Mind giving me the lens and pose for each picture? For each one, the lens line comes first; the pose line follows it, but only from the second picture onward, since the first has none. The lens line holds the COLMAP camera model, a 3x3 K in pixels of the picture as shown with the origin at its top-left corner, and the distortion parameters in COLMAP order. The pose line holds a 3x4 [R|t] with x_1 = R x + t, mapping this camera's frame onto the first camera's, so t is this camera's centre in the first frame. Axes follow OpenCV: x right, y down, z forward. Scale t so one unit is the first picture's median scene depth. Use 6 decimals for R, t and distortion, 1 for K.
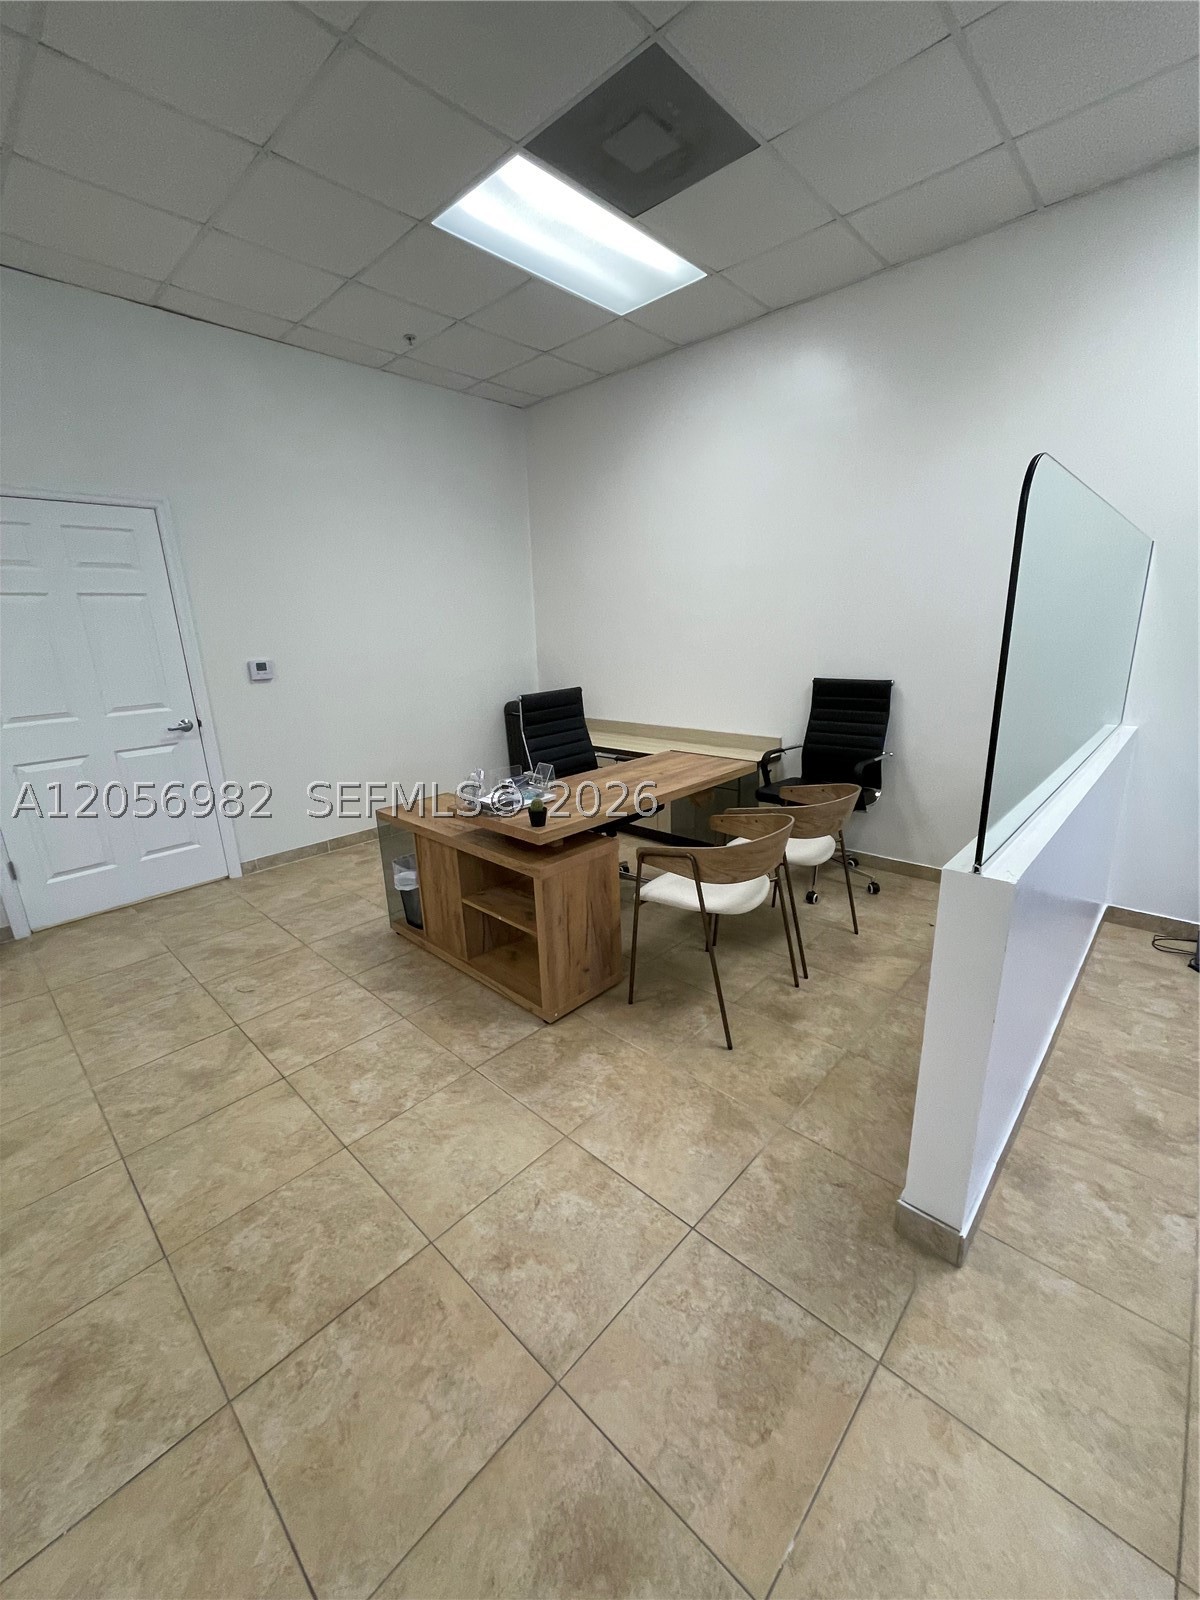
lens RADIAL K [[644.3, 0, 604.6], [0, 644.3, 796.0], [0, 0, 1]] dist [-0.003063, 0.000132]
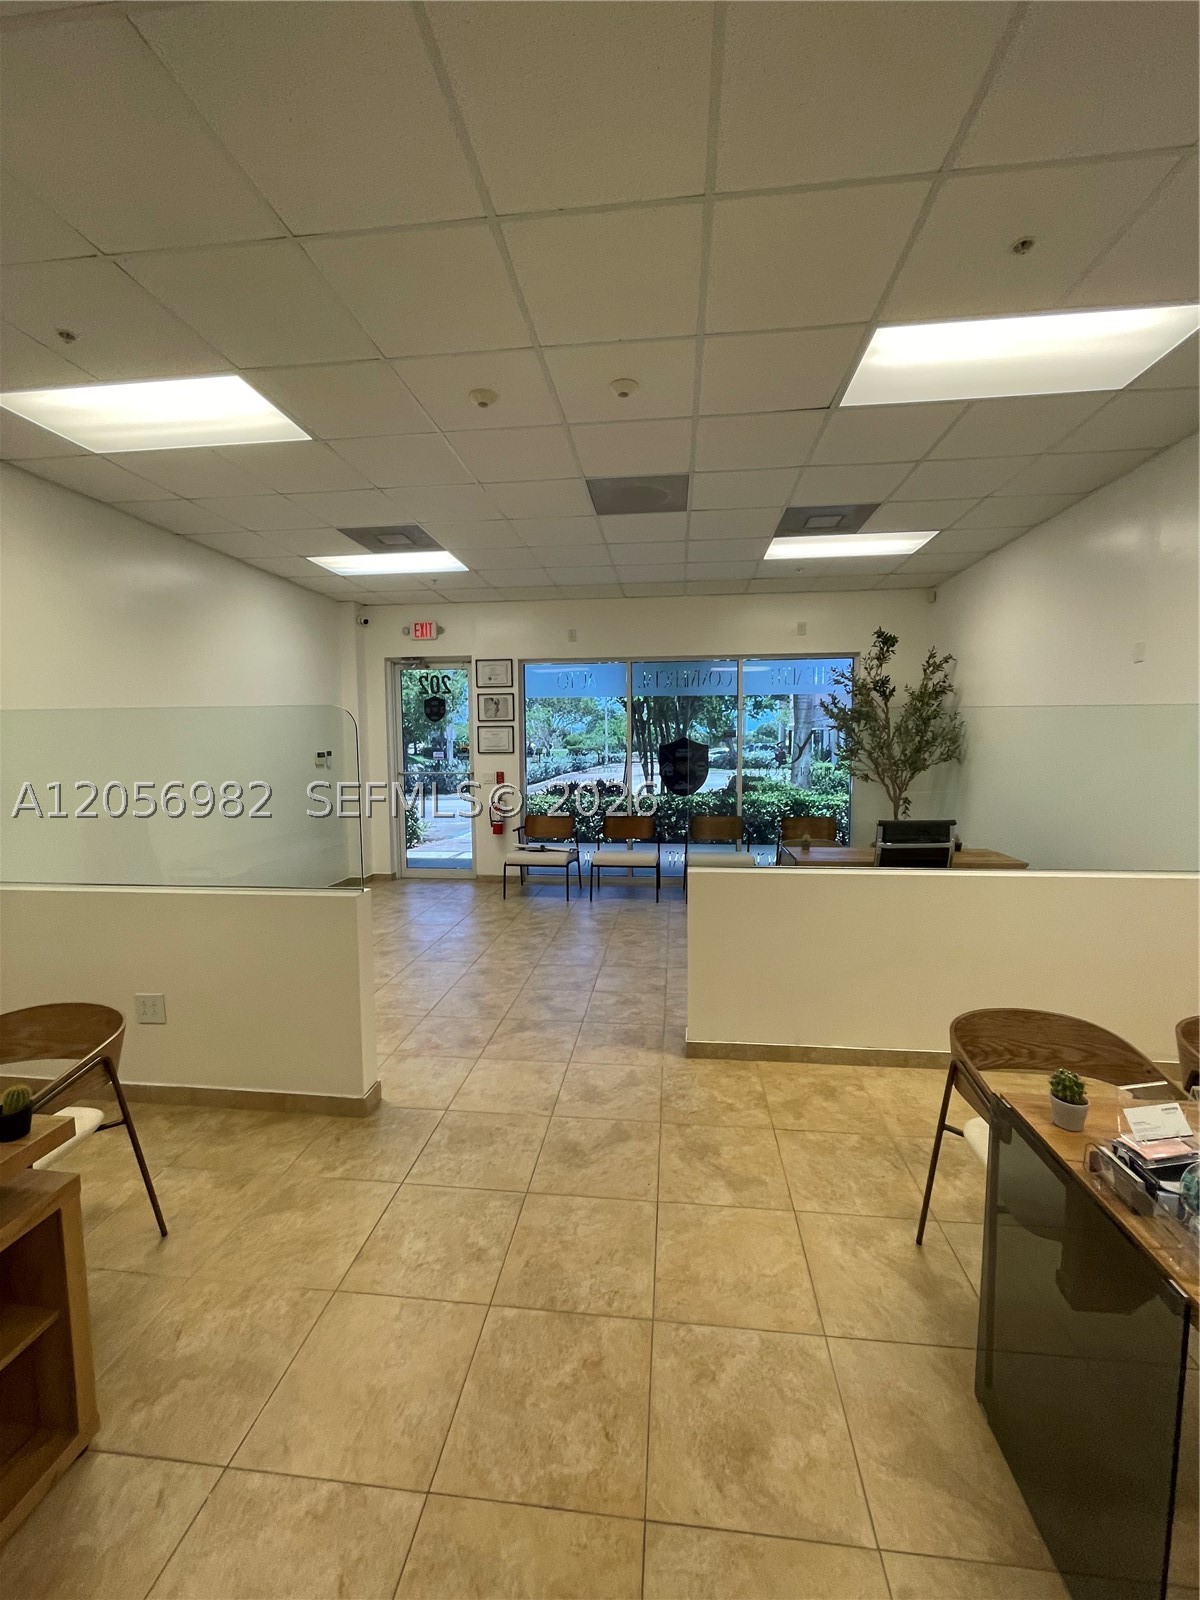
lens RADIAL K [[644.3, 0, 604.6], [0, 644.3, 796.0], [0, 0, 1]] dist [-0.003063, 0.000132]
pose [[-0.599927, -0.031804, 0.799422, -1.167799], [0.229705, 0.950293, 0.210188, -0.325949], [-0.766370, 0.309729, -0.562801, 1.106094]]
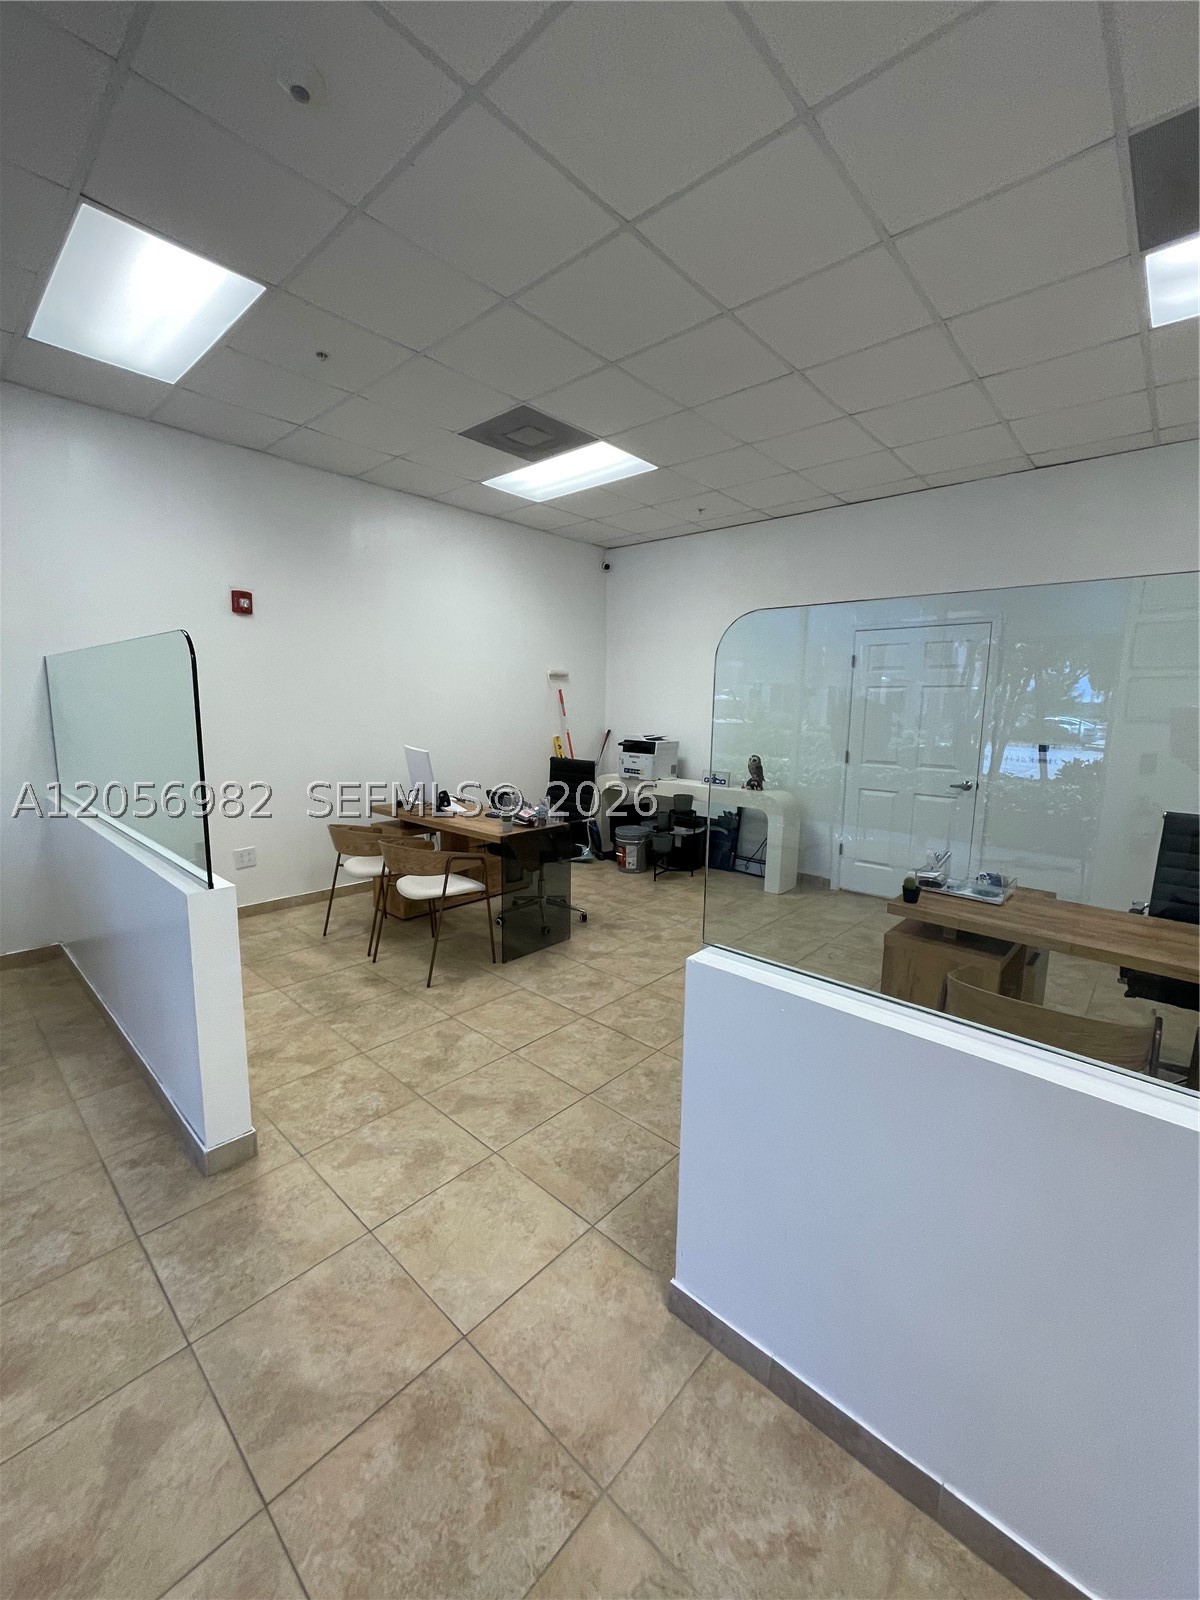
lens RADIAL K [[647.0, 0, 604.7], [0, 647.0, 794.4], [0, 0, 1]] dist [-0.002570, -0.000032]
pose [[0.018901, 0.173957, -0.984572, 1.278389], [-0.274531, 0.947801, 0.162190, -0.222840], [0.961392, 0.267230, 0.065671, 0.498631]]
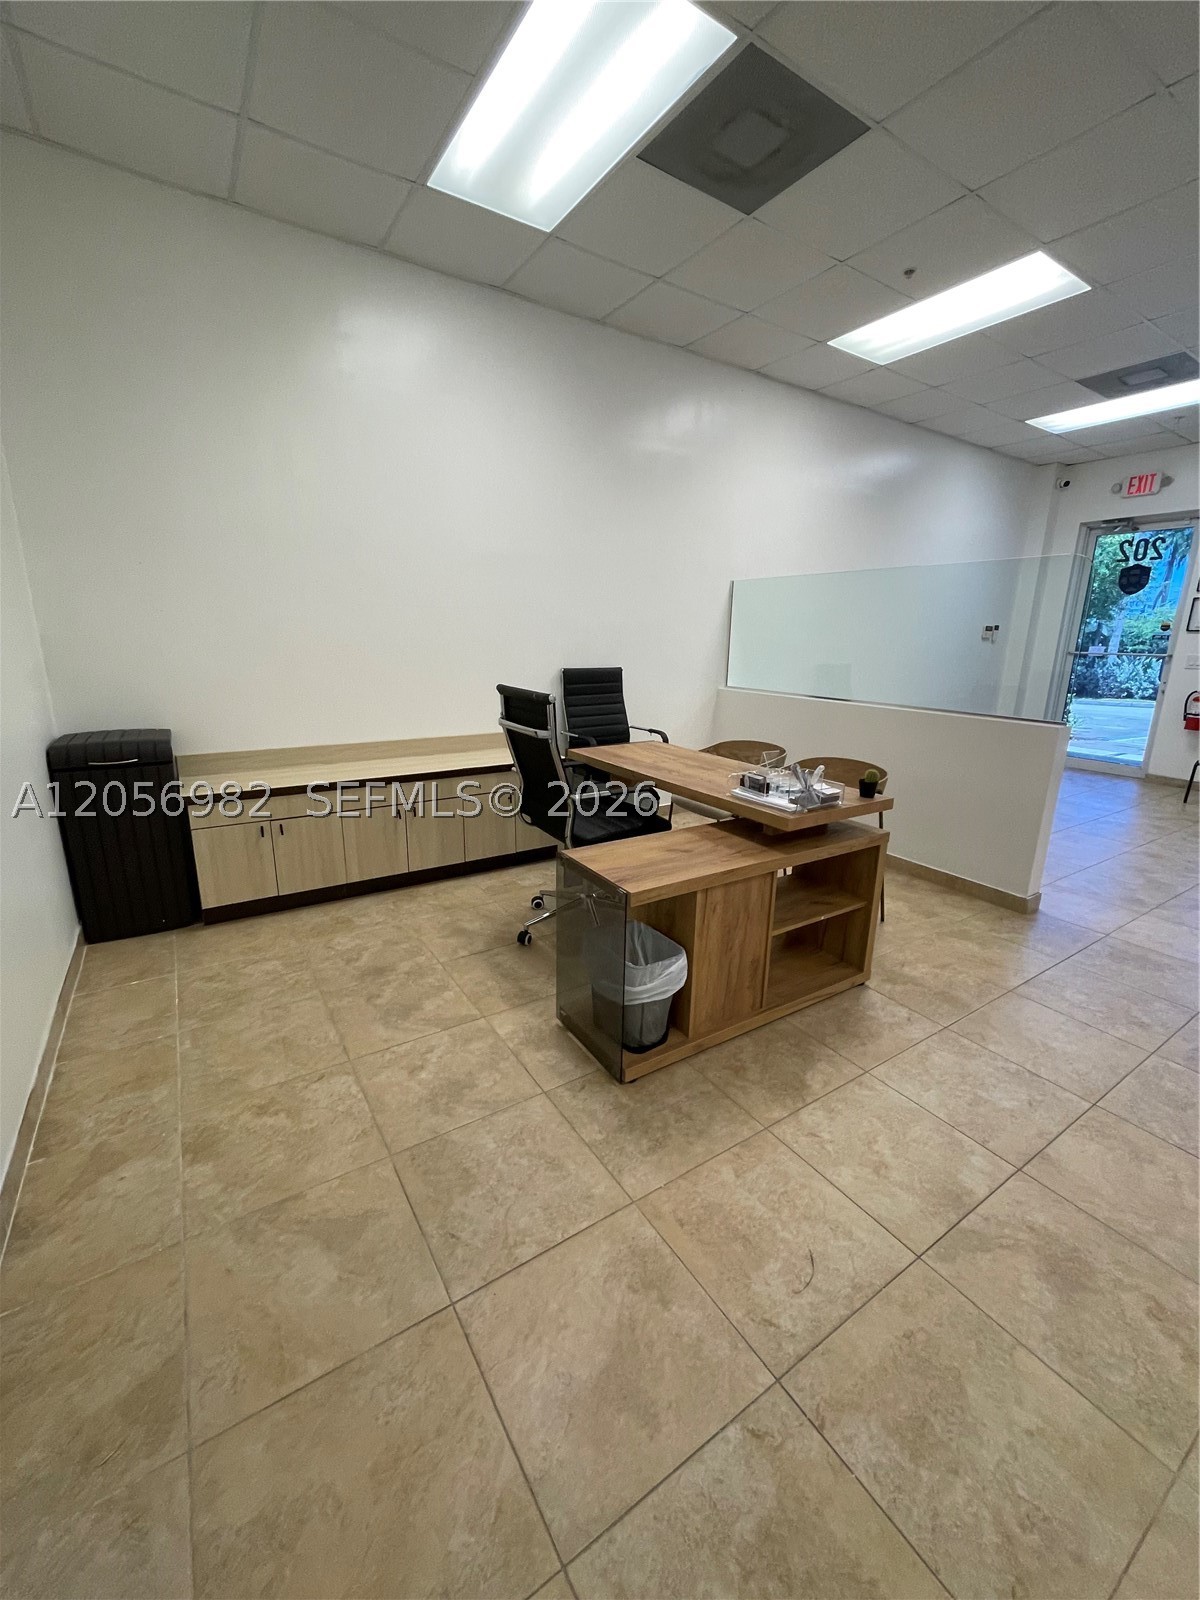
lens RADIAL K [[644.3, 0, 604.6], [0, 644.3, 796.0], [0, 0, 1]] dist [-0.003063, 0.000132]
pose [[0.236199, -0.204503, 0.949941, -1.590591], [0.224351, 0.962666, 0.151458, -0.277458], [-0.945450, 0.177346, 0.273261, 1.496854]]
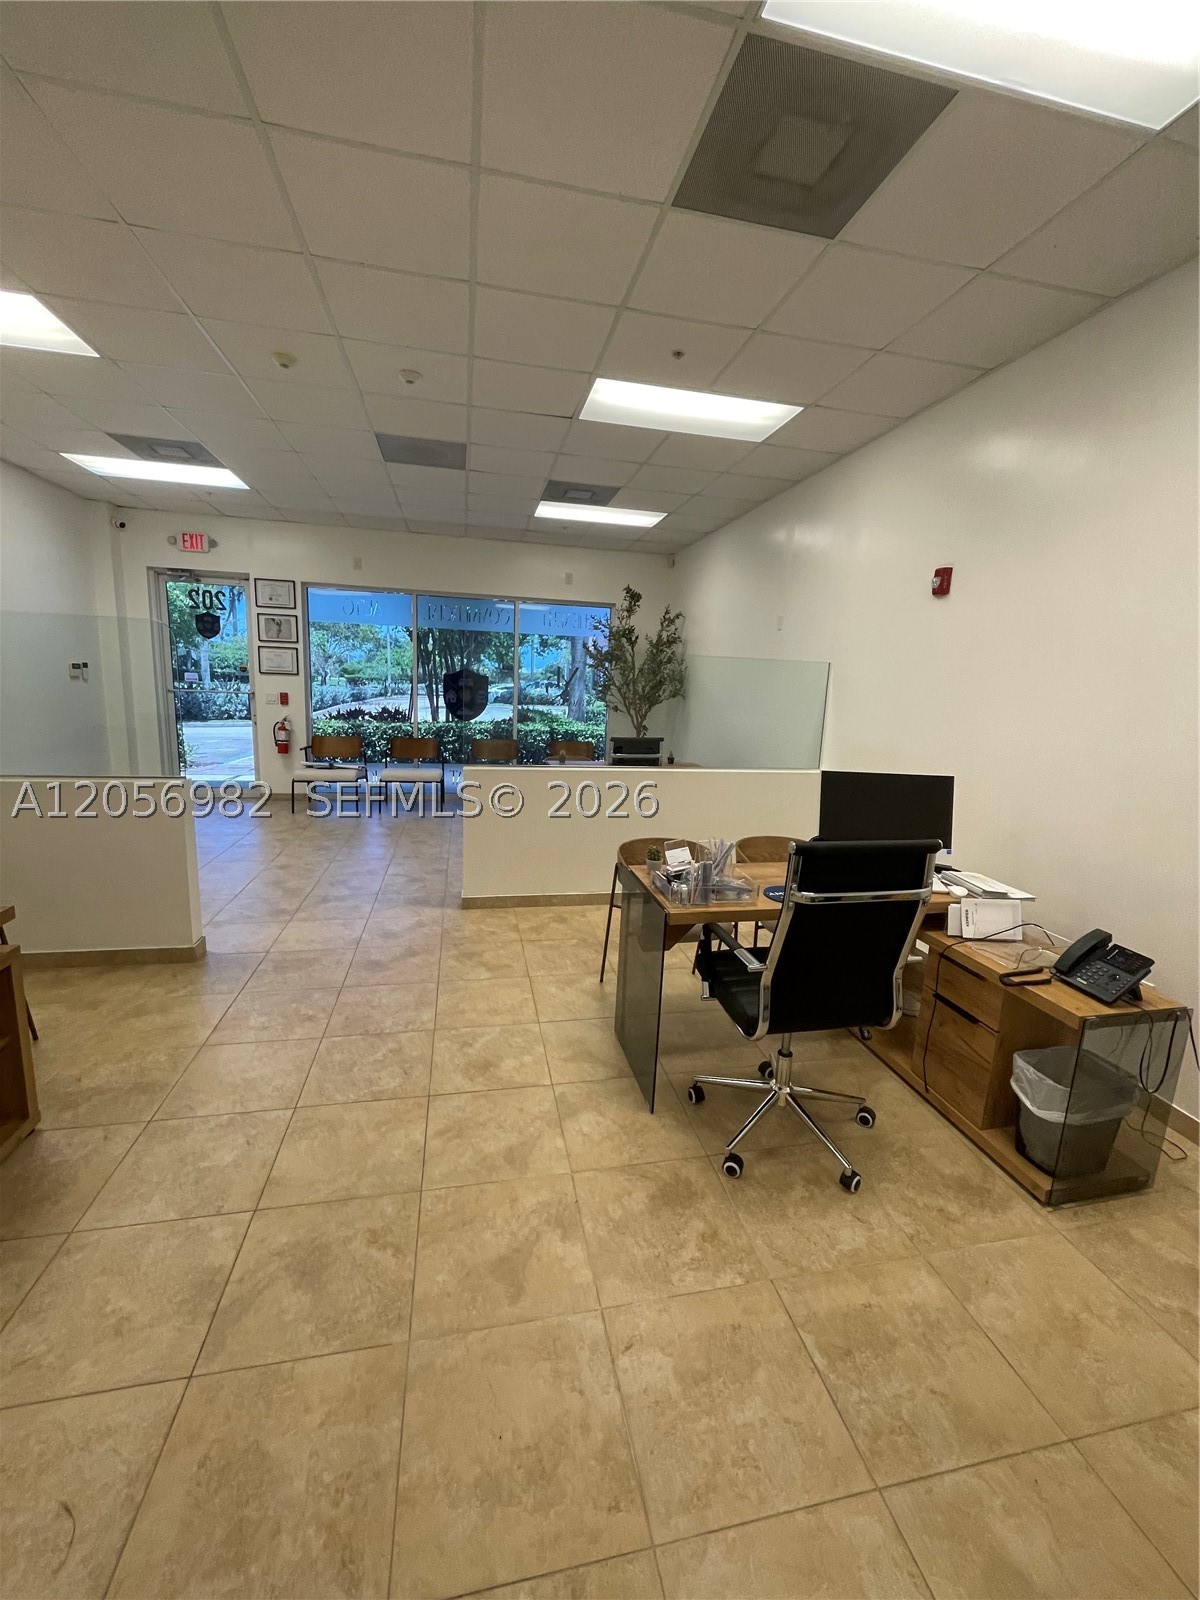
lens RADIAL K [[644.3, 0, 604.6], [0, 644.3, 796.0], [0, 0, 1]] dist [-0.003063, 0.000132]
pose [[-0.822383, -0.102764, 0.559577, -1.631027], [0.130090, 0.923530, 0.360789, -0.384111], [-0.553862, 0.369502, -0.746127, 1.489515]]
